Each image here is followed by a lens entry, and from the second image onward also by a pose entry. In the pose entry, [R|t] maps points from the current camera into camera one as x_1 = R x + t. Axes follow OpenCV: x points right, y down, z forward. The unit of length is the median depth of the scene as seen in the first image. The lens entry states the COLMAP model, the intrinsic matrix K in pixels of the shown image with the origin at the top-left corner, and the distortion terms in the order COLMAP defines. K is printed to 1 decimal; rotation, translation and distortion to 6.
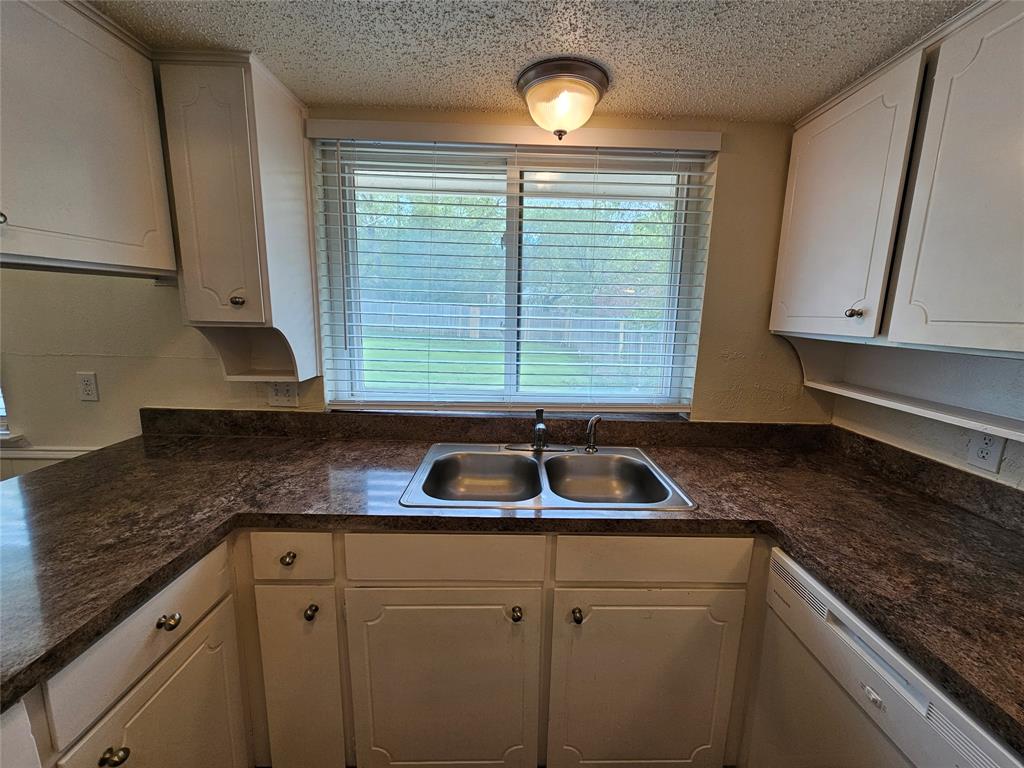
lens RADIAL K [[418.4, 0, 519.4], [0, 418.4, 382.9], [0, 0, 1]] dist [-0.003597, 0.001353]
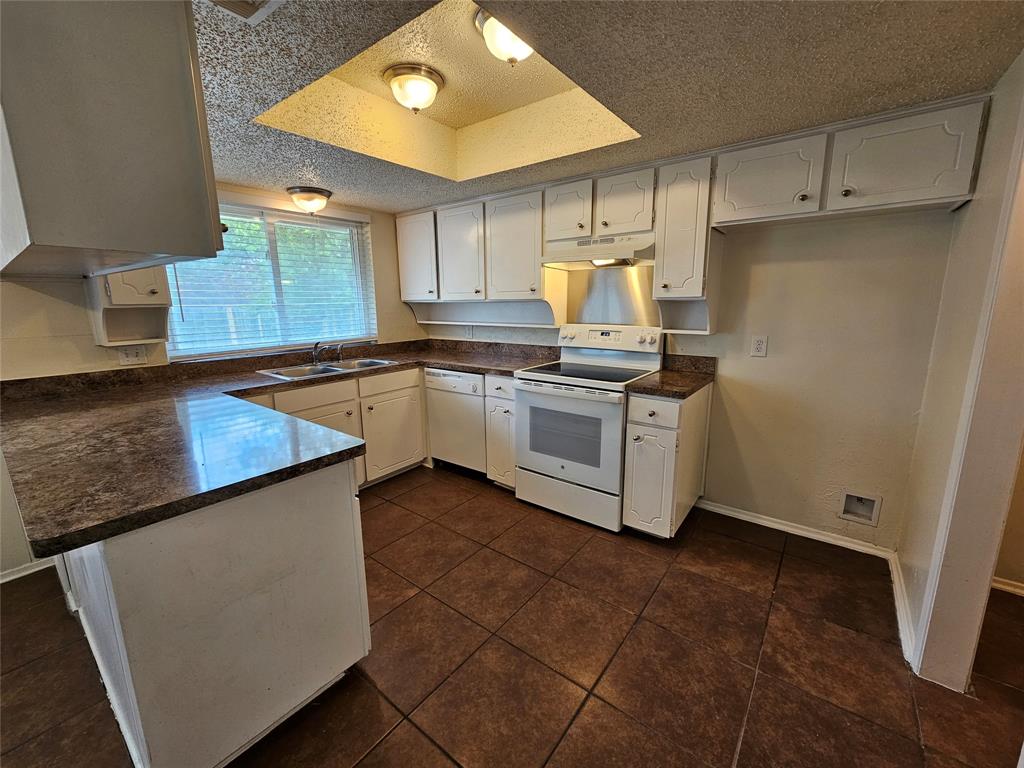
lens RADIAL K [[418.4, 0, 517.6], [0, 418.4, 380.8], [0, 0, 1]] dist [-0.003597, 0.001353]
pose [[0.618732, -0.181526, 0.764342, -1.102942], [0.162665, 0.981456, 0.101413, 0.232674], [-0.768577, 0.061584, 0.636786, -1.219979]]
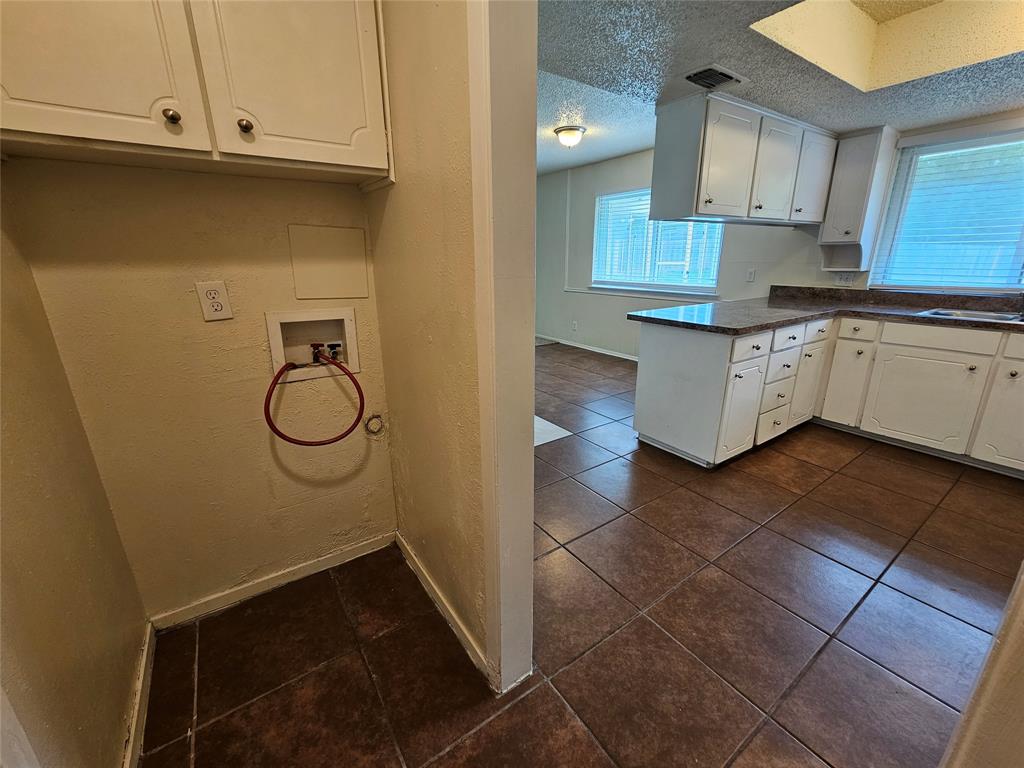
lens RADIAL K [[418.4, 0, 516.5], [0, 418.4, 380.0], [0, 0, 1]] dist [-0.003597, 0.001353]
pose [[0.558355, 0.205907, -0.803643, 0.373488], [-0.122522, 0.978553, 0.165596, 0.469147], [0.820505, 0.006003, 0.571608, -1.925912]]
